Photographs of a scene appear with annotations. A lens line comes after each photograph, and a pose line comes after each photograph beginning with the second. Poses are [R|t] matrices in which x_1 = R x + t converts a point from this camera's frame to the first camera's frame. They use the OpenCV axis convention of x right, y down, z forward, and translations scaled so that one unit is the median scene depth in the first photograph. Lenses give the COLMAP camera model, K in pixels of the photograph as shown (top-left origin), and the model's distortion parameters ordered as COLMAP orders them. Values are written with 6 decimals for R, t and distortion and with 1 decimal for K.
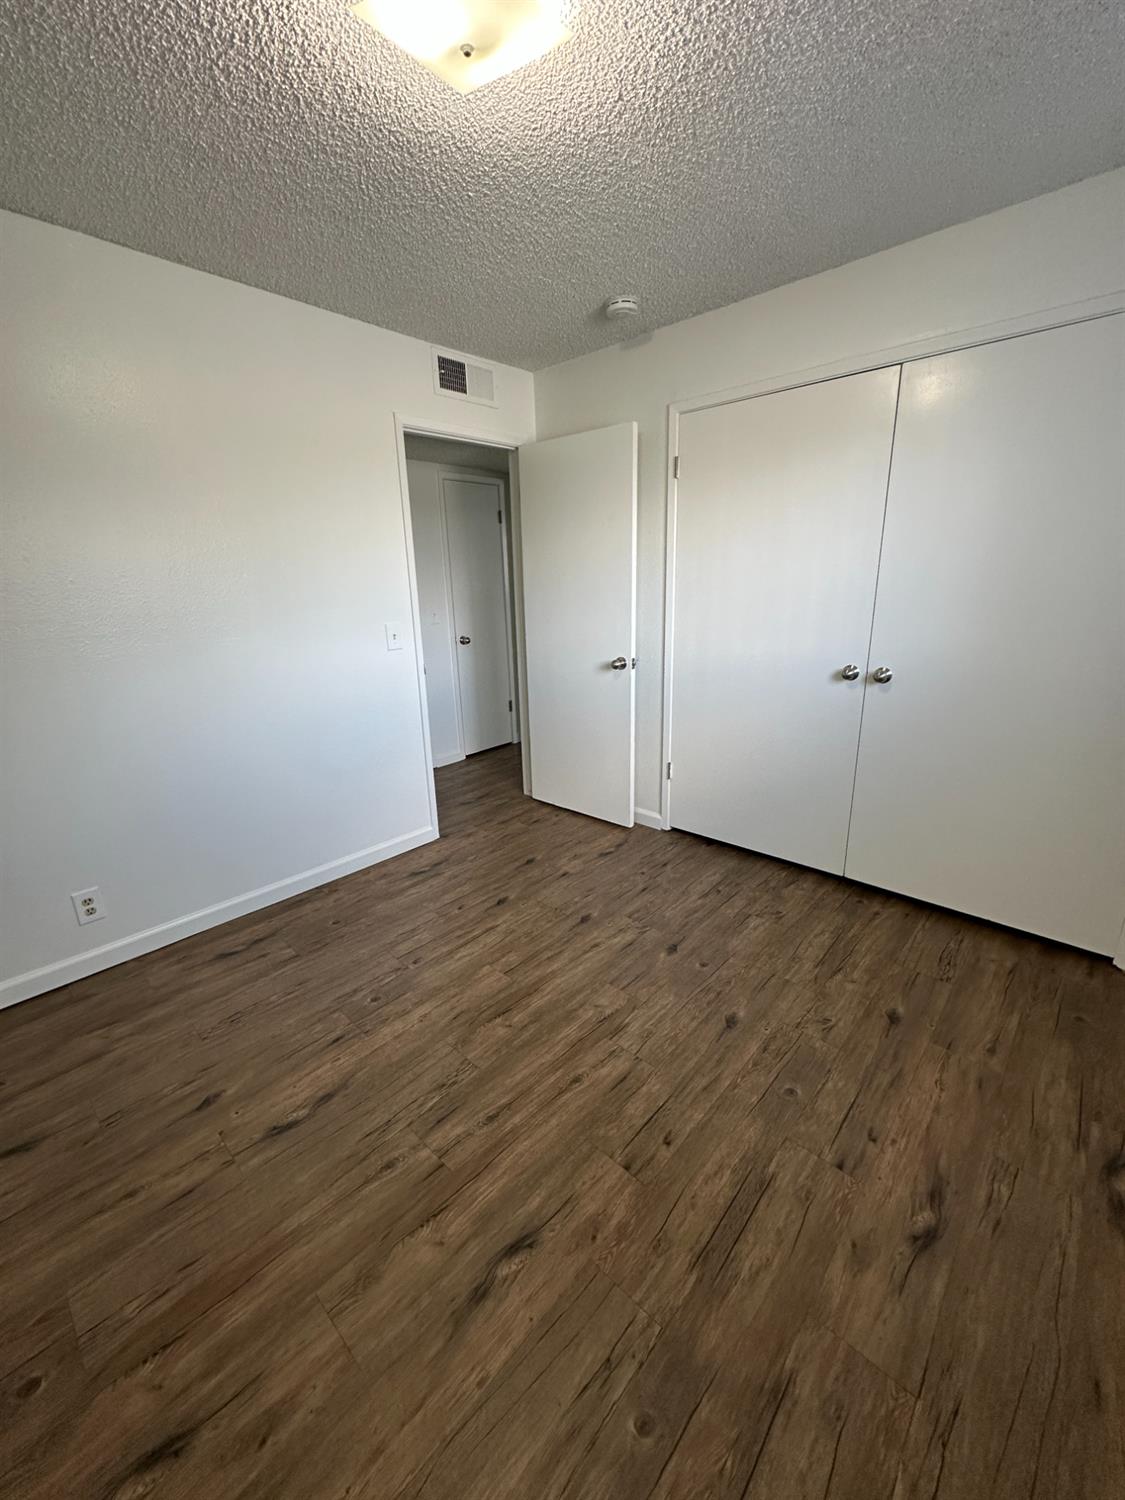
lens RADIAL K [[600.3, 0, 564.5], [0, 600.3, 753.1], [0, 0, 1]] dist [-0.001075, 0.000223]
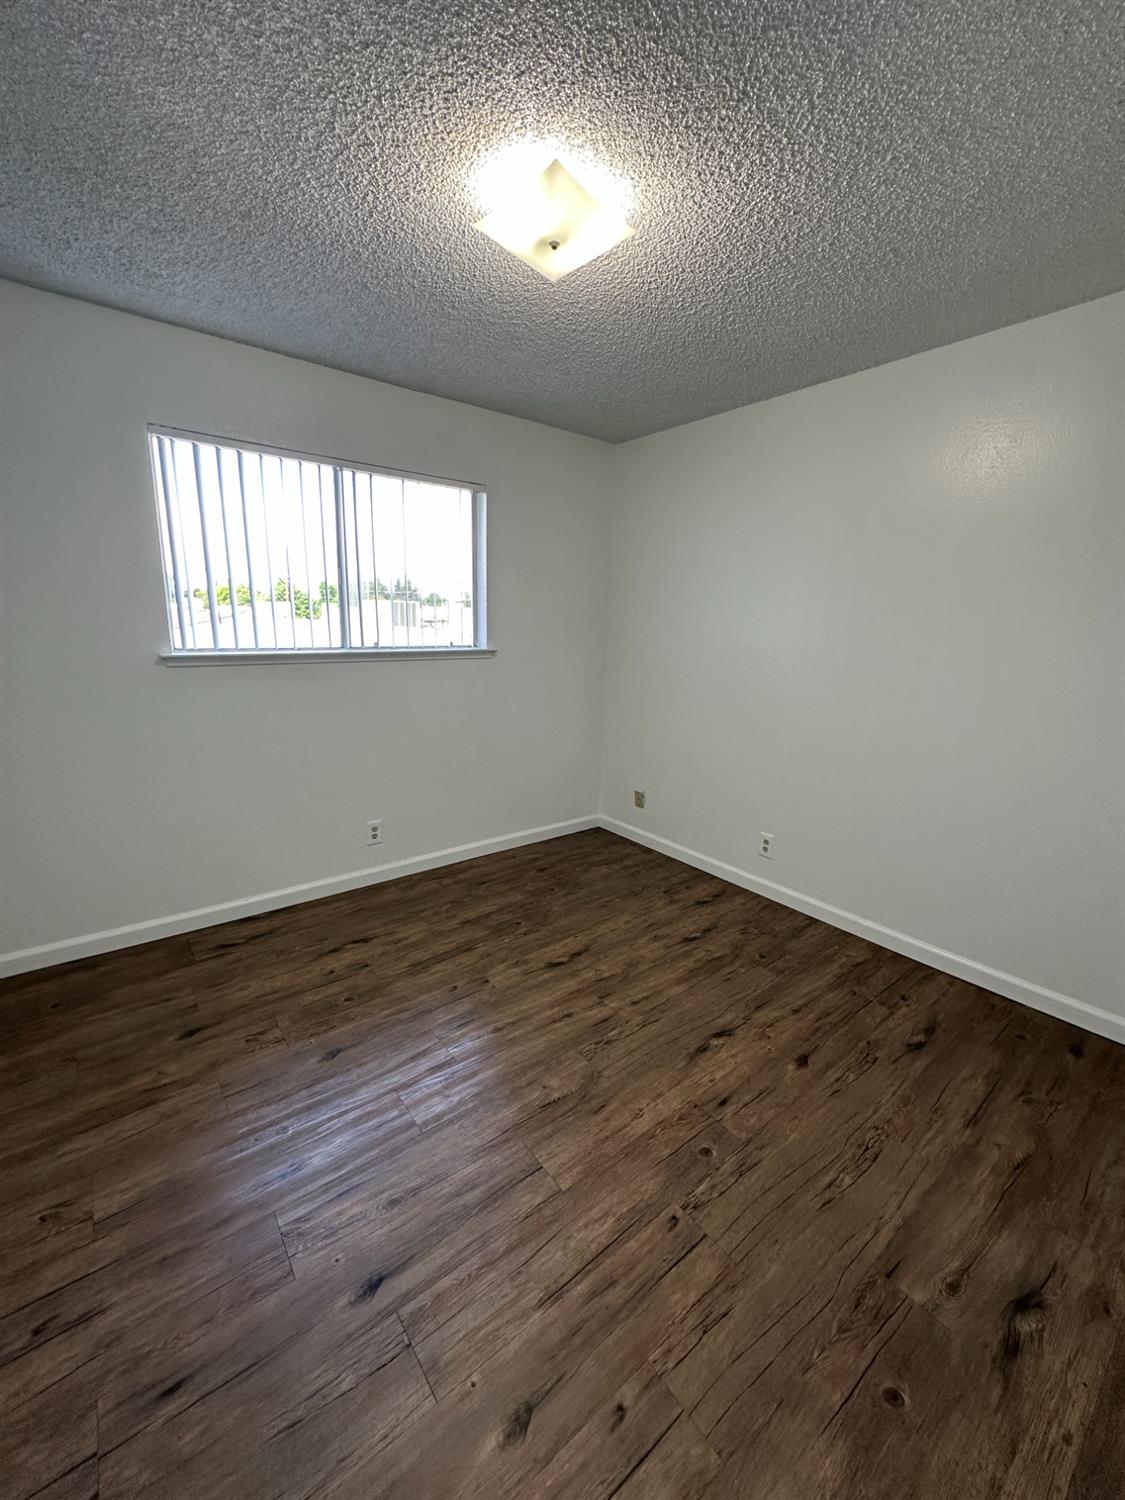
lens RADIAL K [[600.3, 0, 559.1], [0, 600.3, 753.6], [0, 0, 1]] dist [-0.001075, 0.000223]
pose [[-0.986252, -0.038191, 0.160778, -0.285412], [0.044608, 0.875284, 0.481548, -0.545526], [-0.159117, 0.482099, -0.861546, 1.803119]]
